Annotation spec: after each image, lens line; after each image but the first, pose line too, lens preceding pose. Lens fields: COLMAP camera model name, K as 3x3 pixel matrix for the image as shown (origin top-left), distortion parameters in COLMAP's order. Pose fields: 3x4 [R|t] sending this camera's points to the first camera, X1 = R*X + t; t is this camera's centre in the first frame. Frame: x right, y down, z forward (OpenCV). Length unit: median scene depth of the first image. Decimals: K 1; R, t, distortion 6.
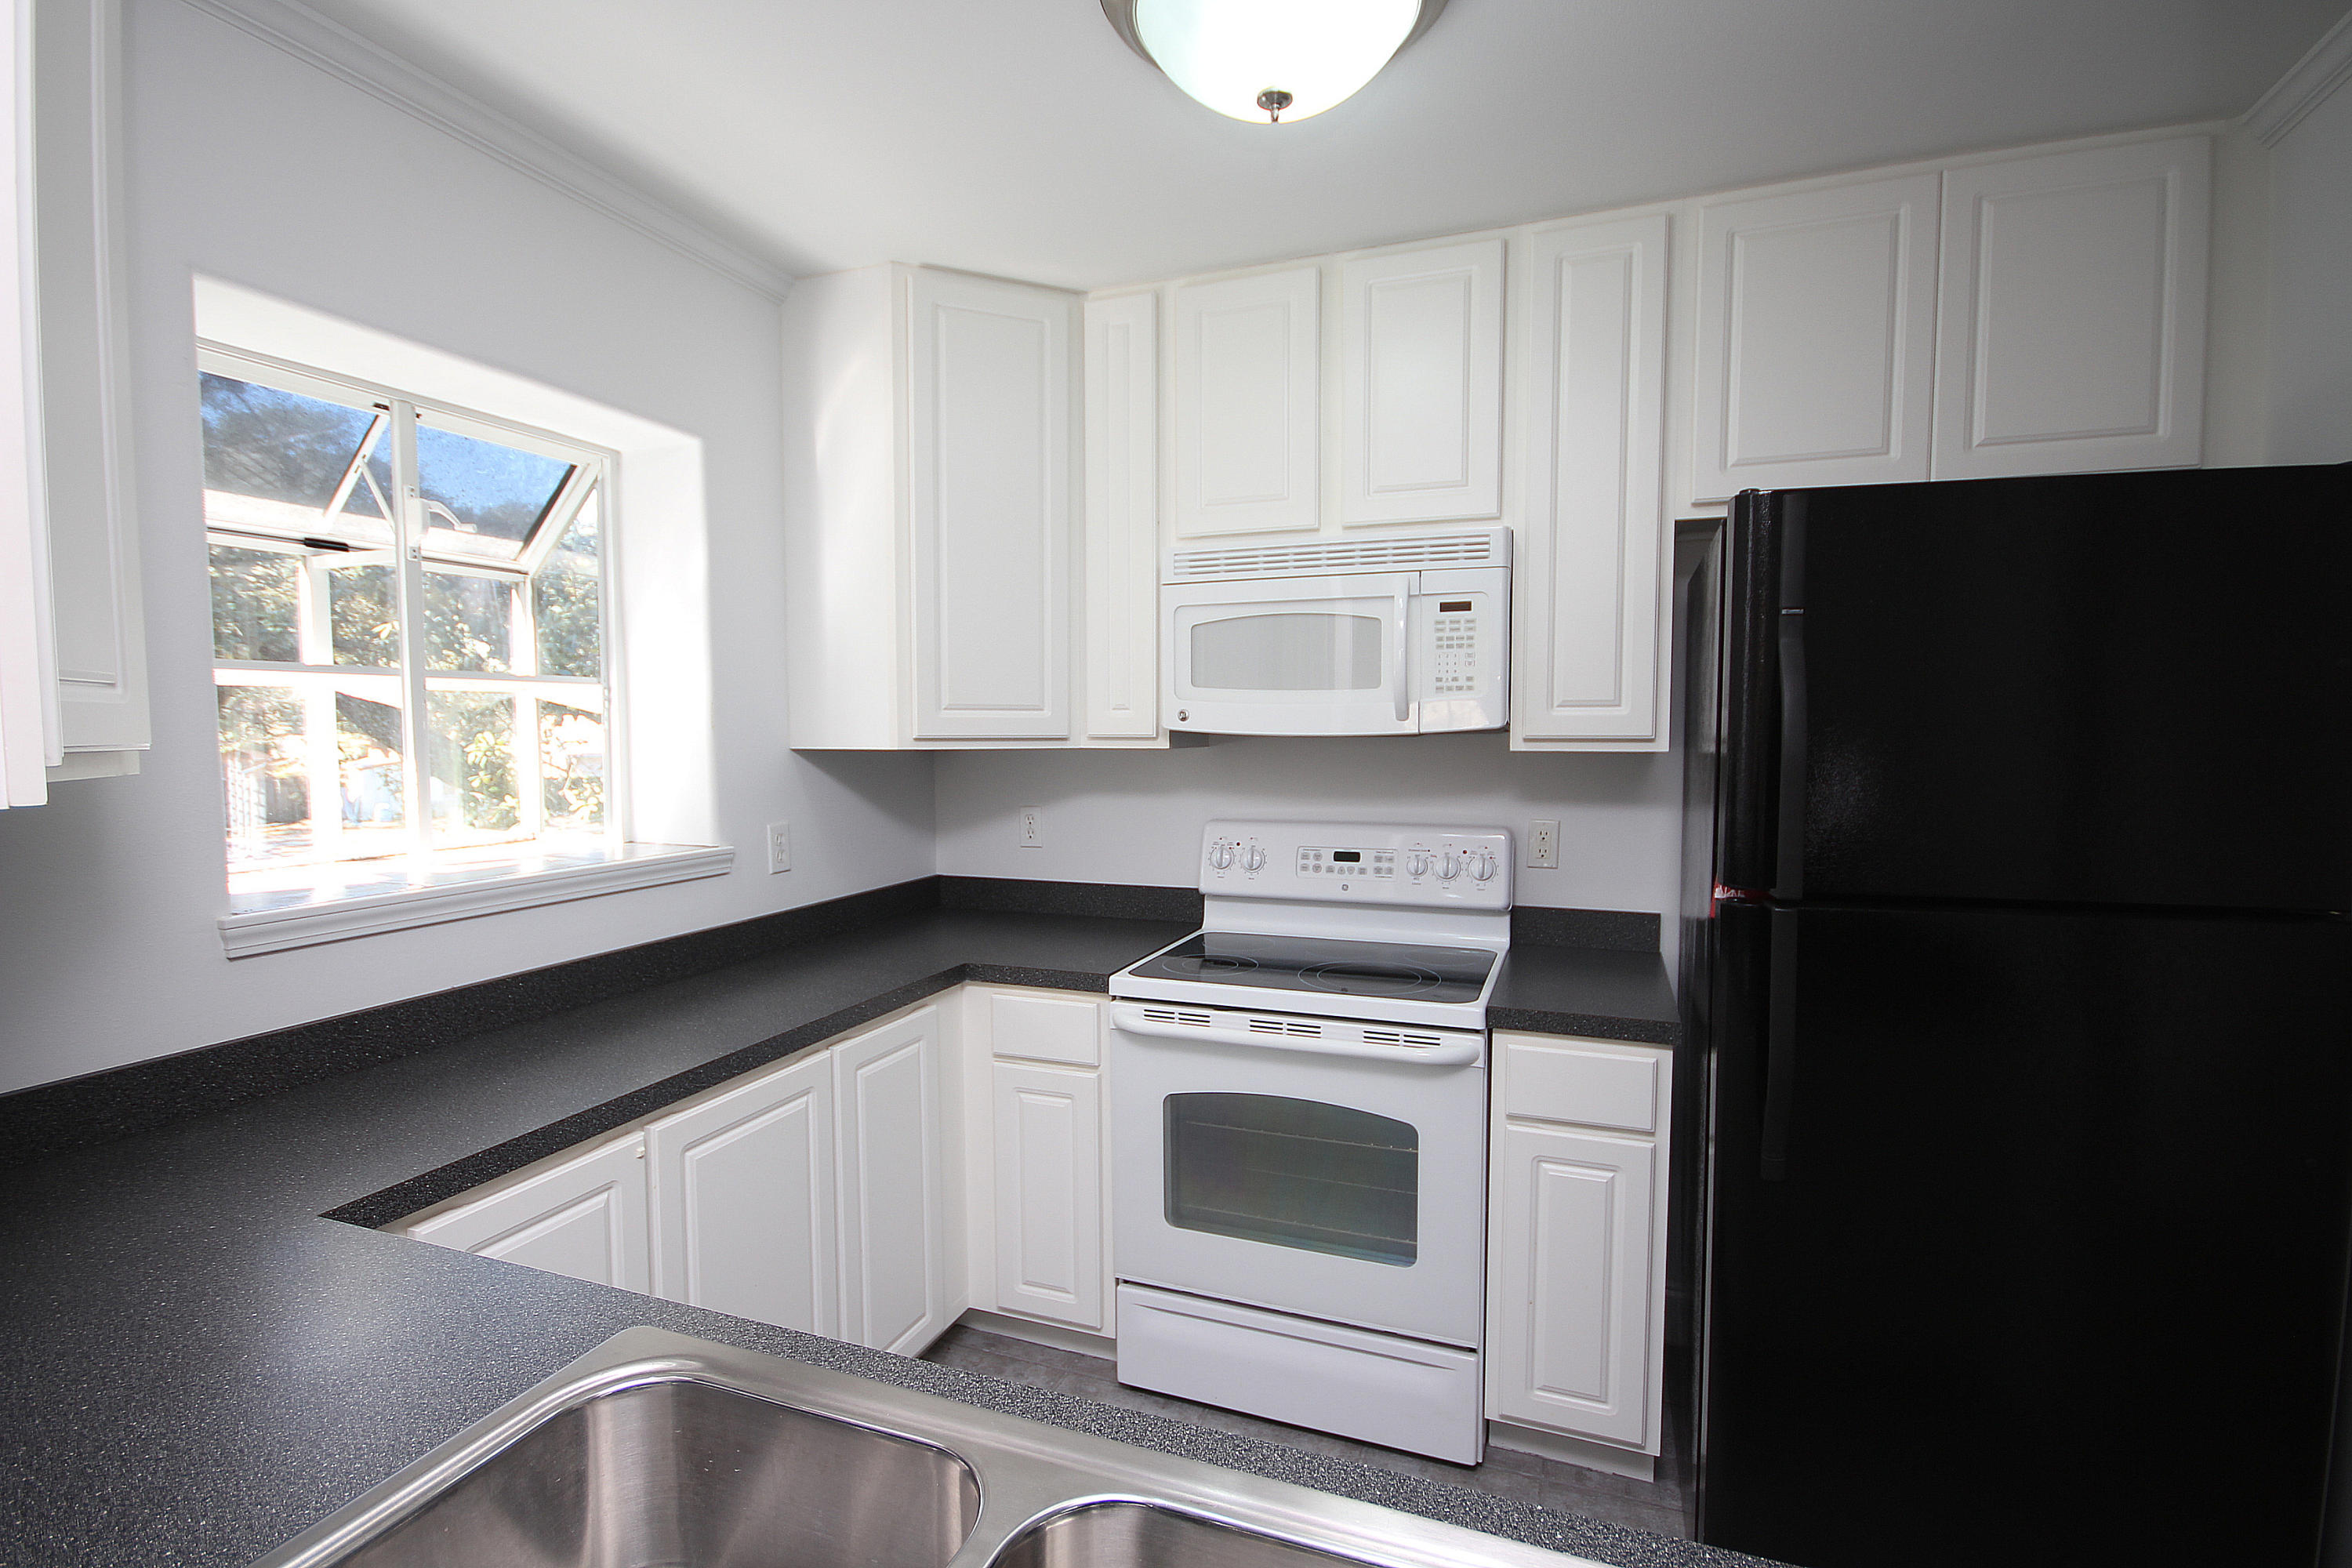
lens RADIAL K [[1082.2, 0, 1182.7], [0, 1082.2, 798.6], [0, 0, 1]] dist [0.004630, -0.008122]
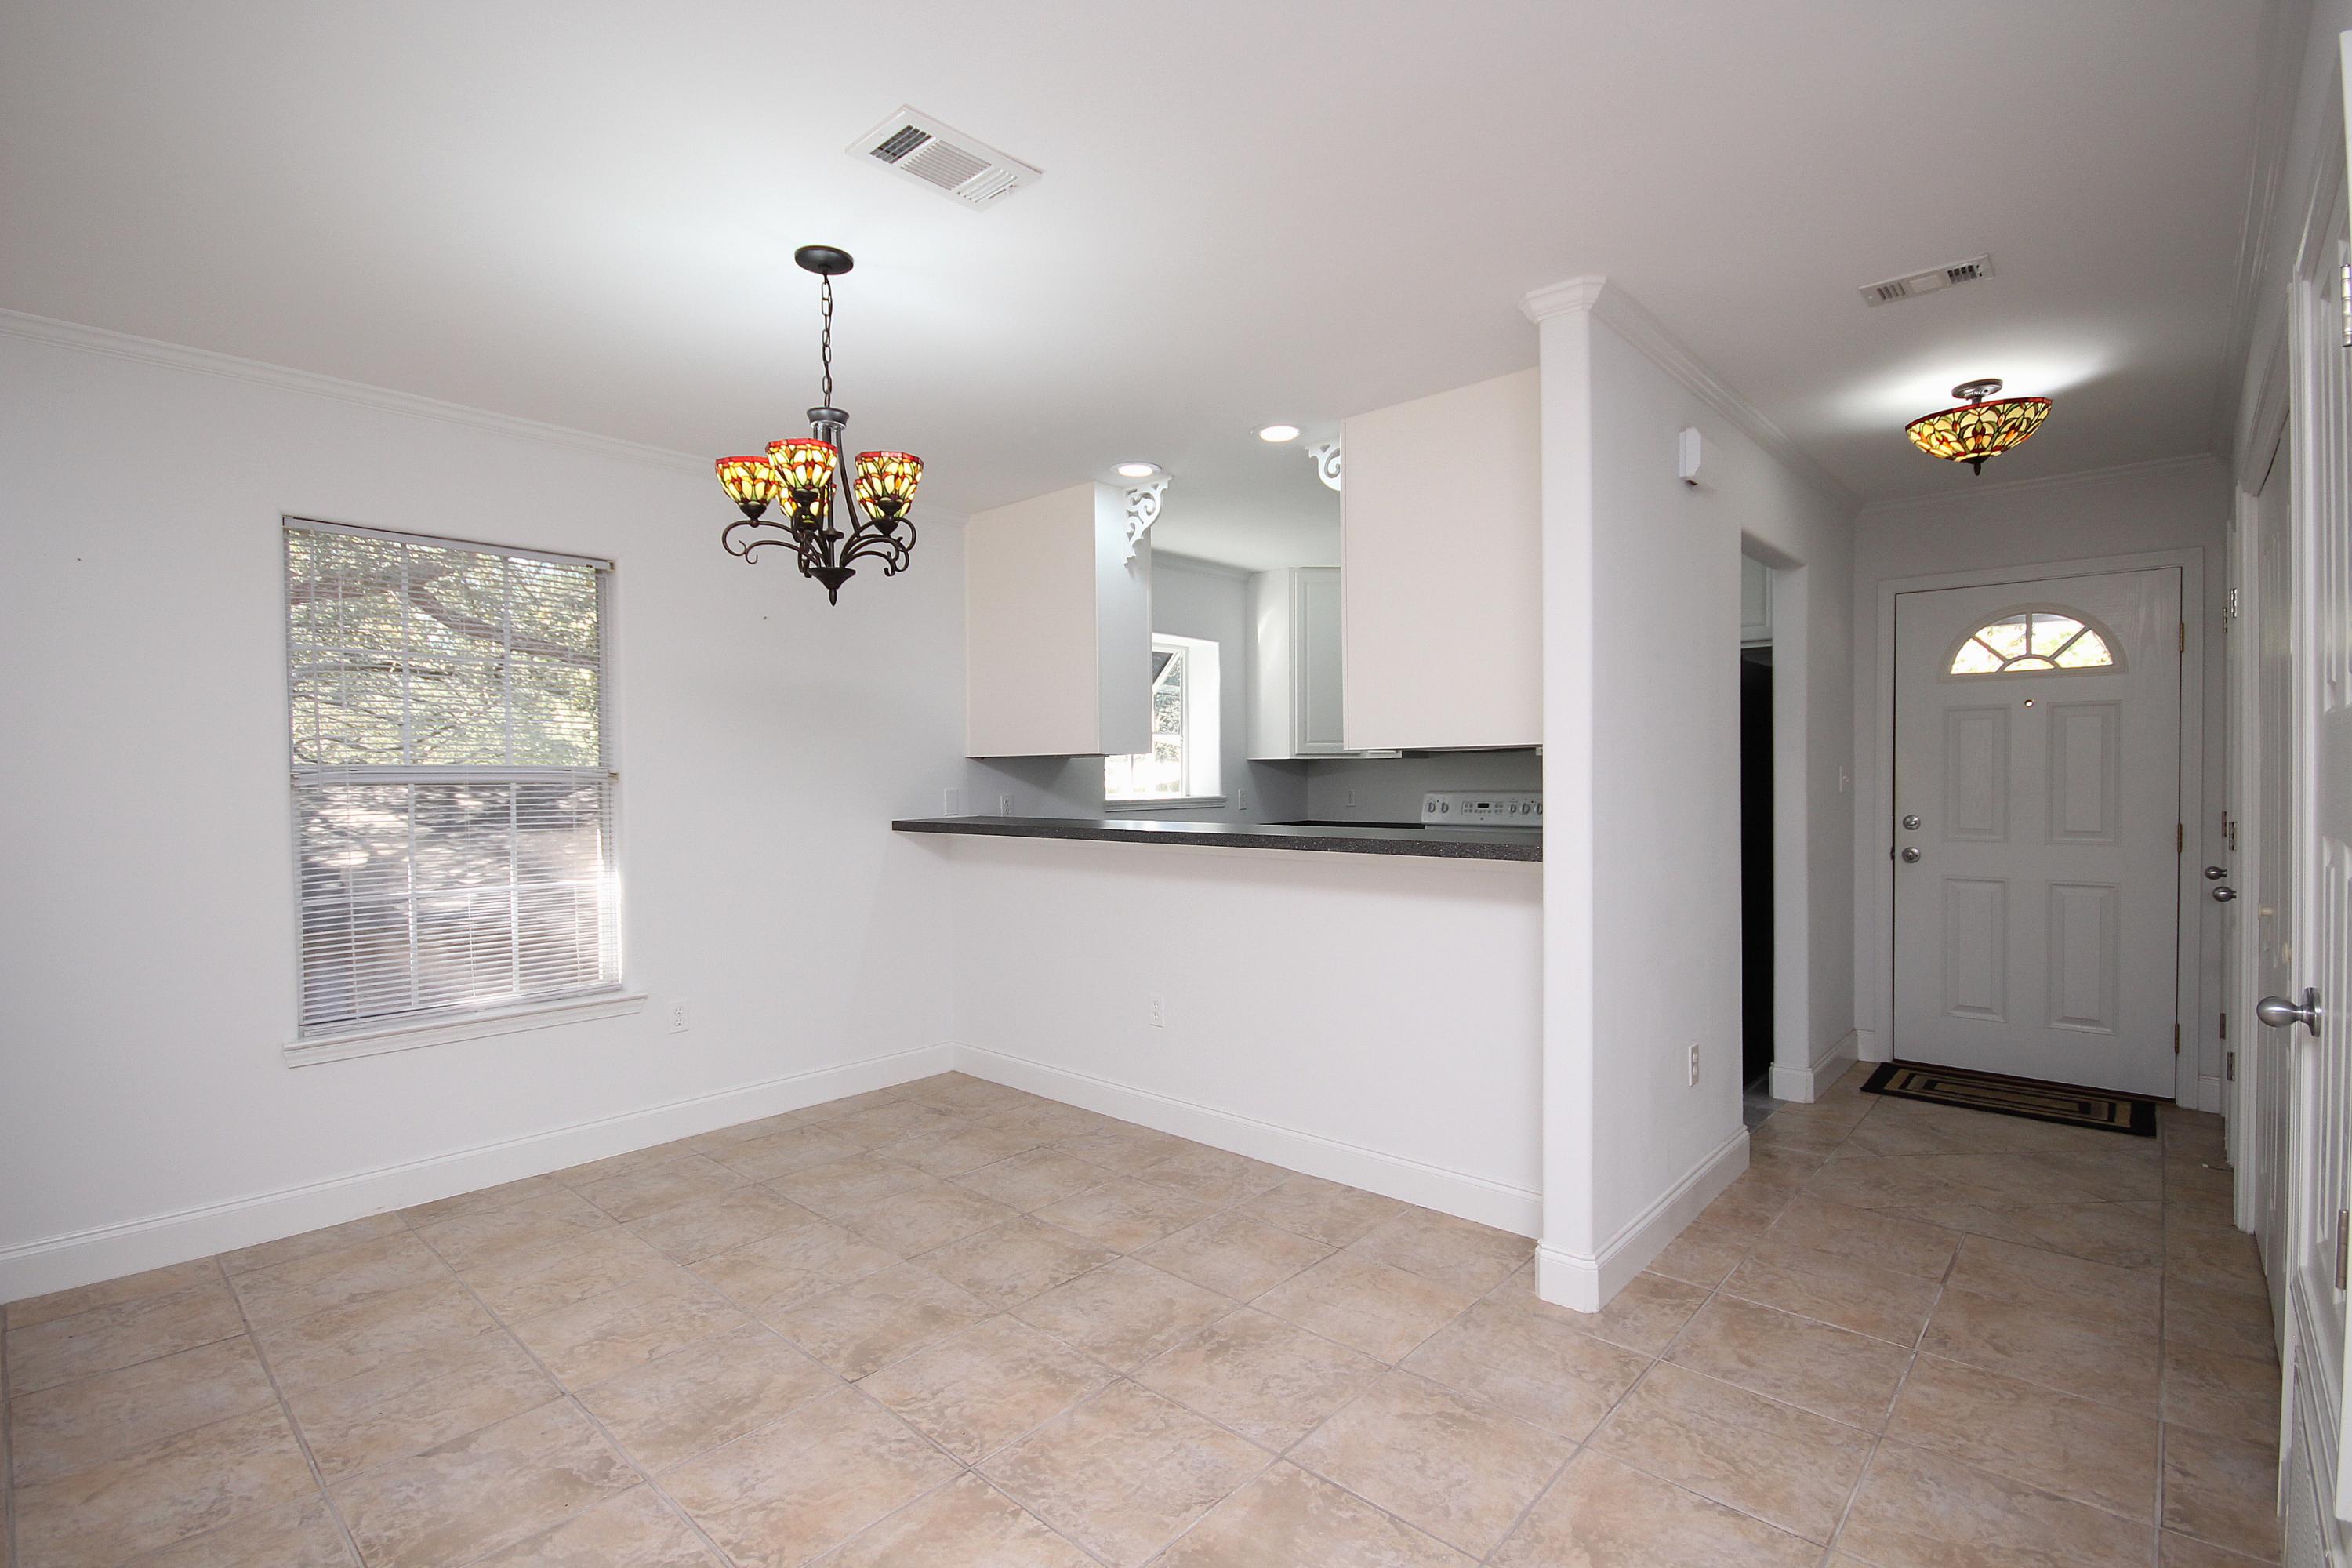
lens RADIAL K [[1082.2, 0, 1172.5], [0, 1082.2, 788.3], [0, 0, 1]] dist [0.004630, -0.008122]
pose [[0.926026, -0.001232, -0.377458, 0.424807], [-0.017491, 0.998780, -0.046171, 0.140723], [0.377055, 0.049358, 0.924875, -1.386594]]
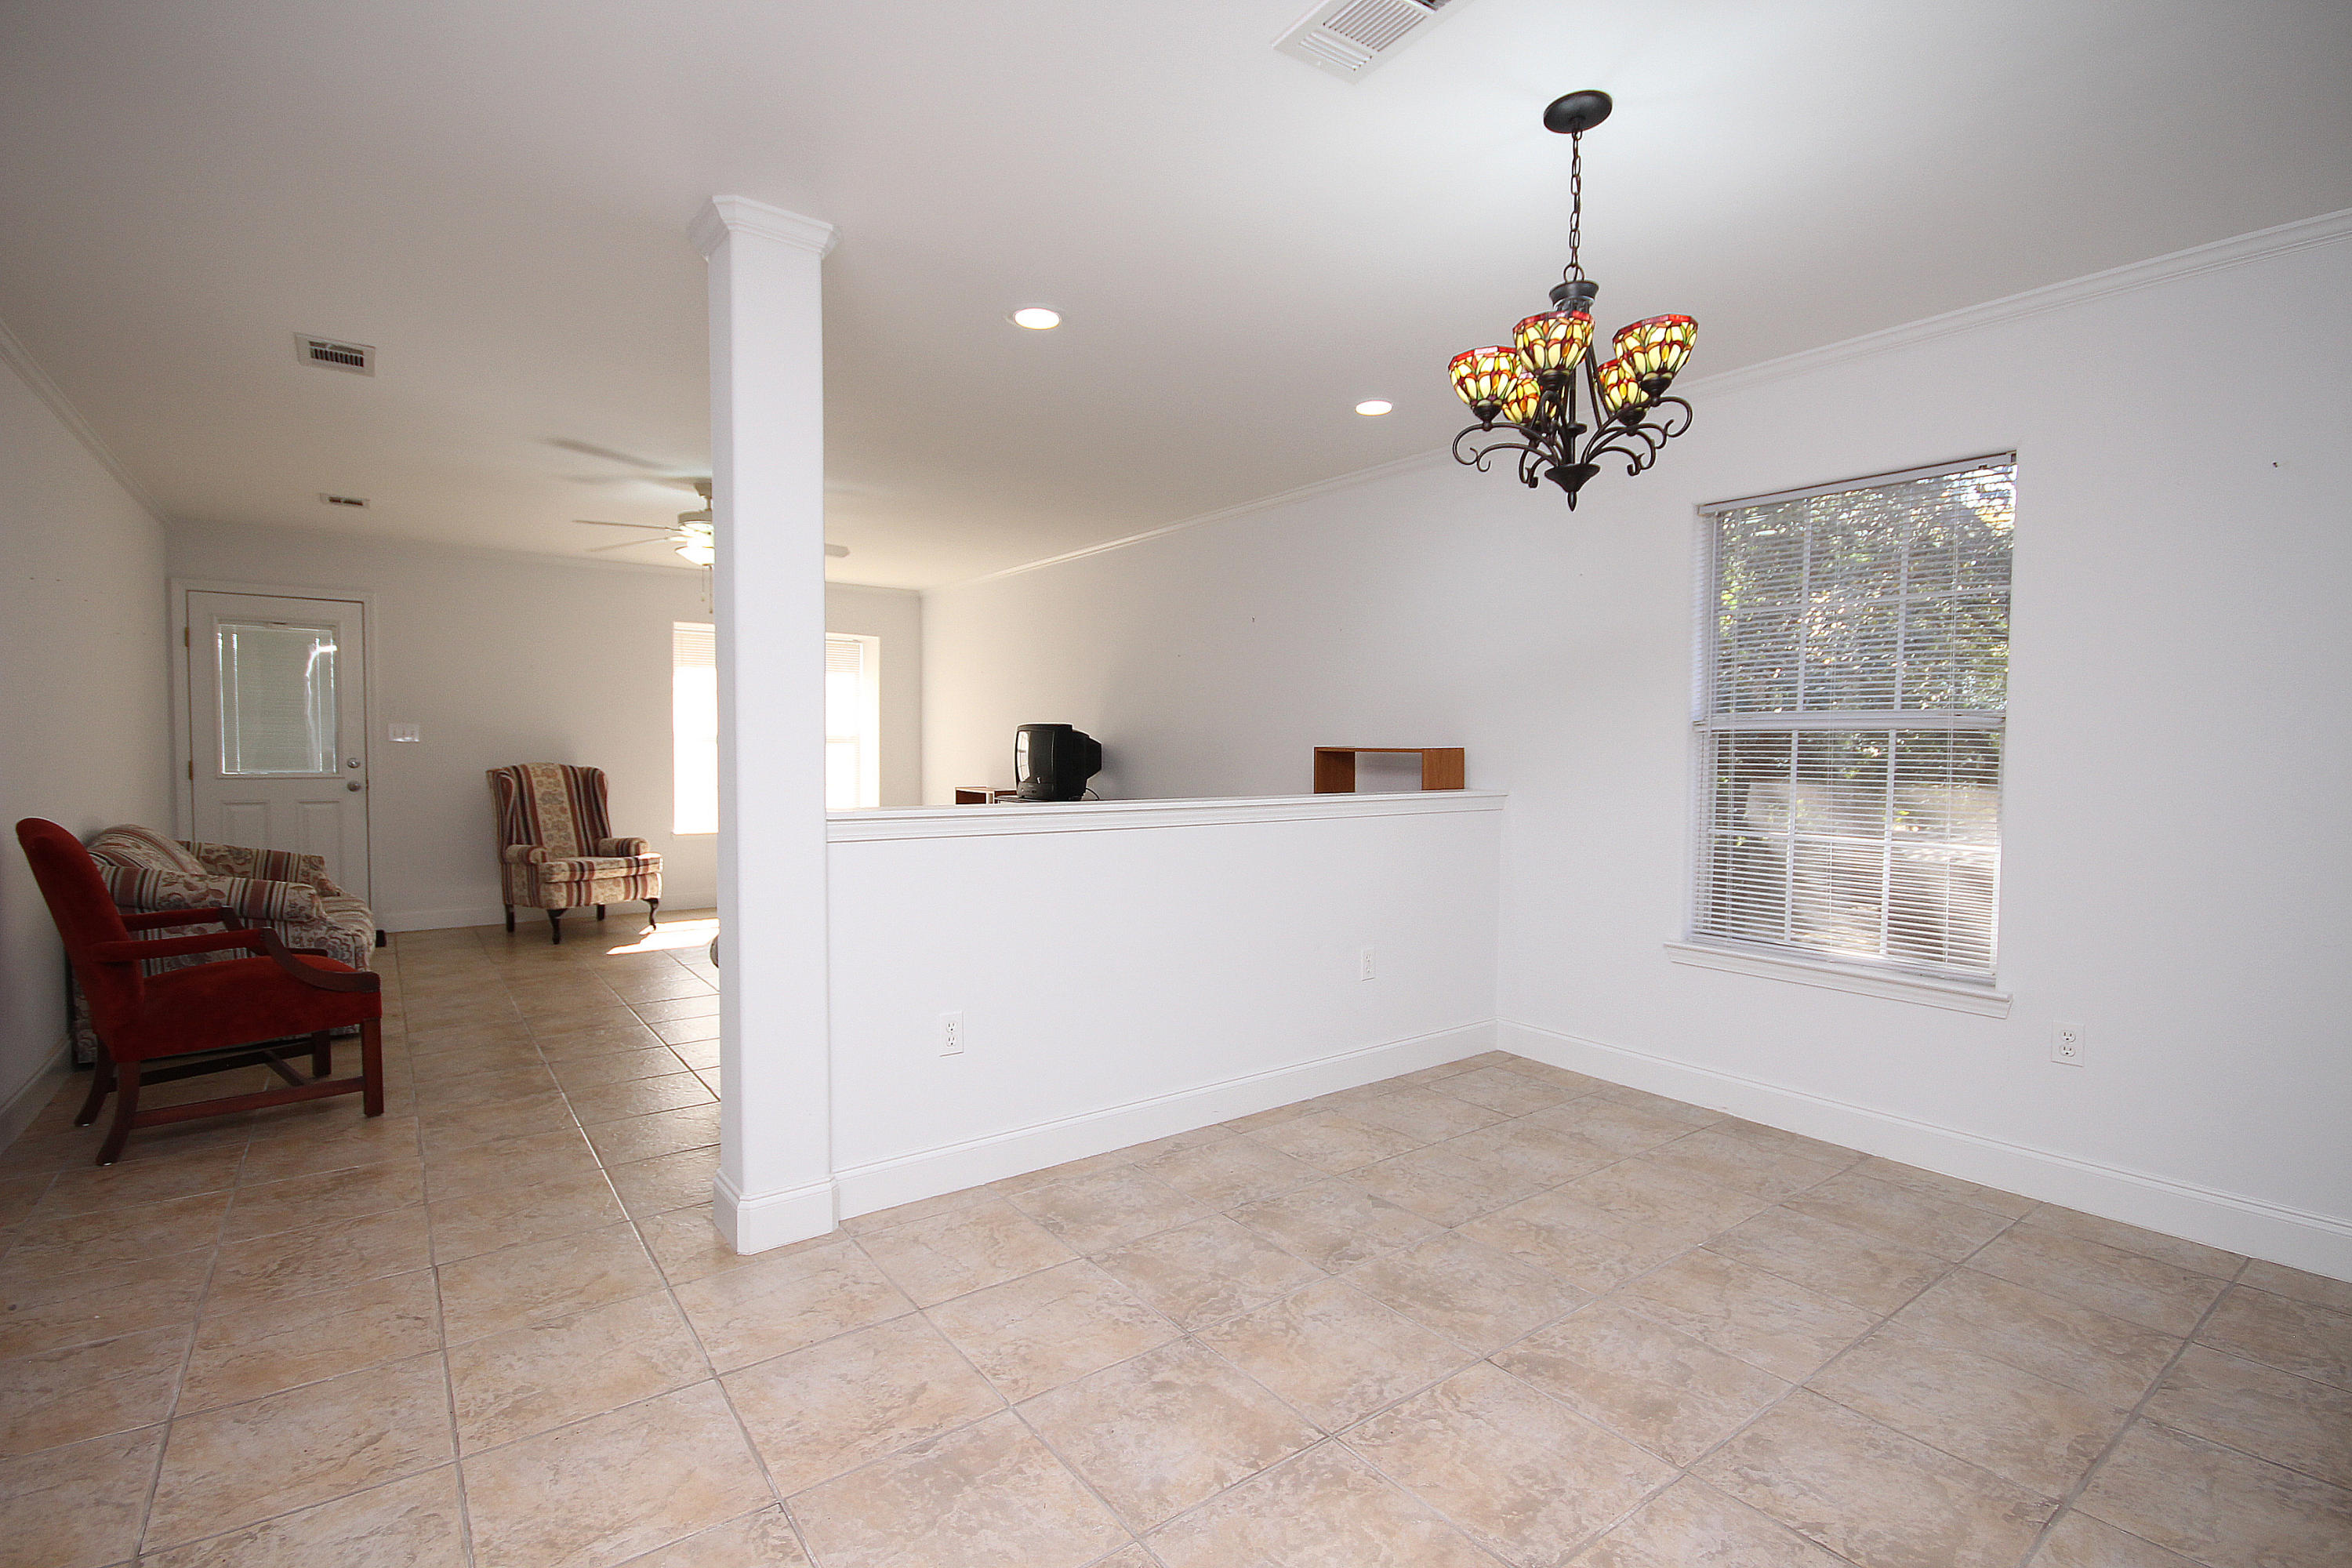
lens RADIAL K [[1082.2, 0, 1176.5], [0, 1082.2, 792.3], [0, 0, 1]] dist [0.004630, -0.008122]
pose [[-0.548392, 0.031462, -0.835629, 0.659900], [-0.060242, 0.995209, 0.077005, 0.110213], [0.834049, 0.092569, -0.543869, -0.391663]]
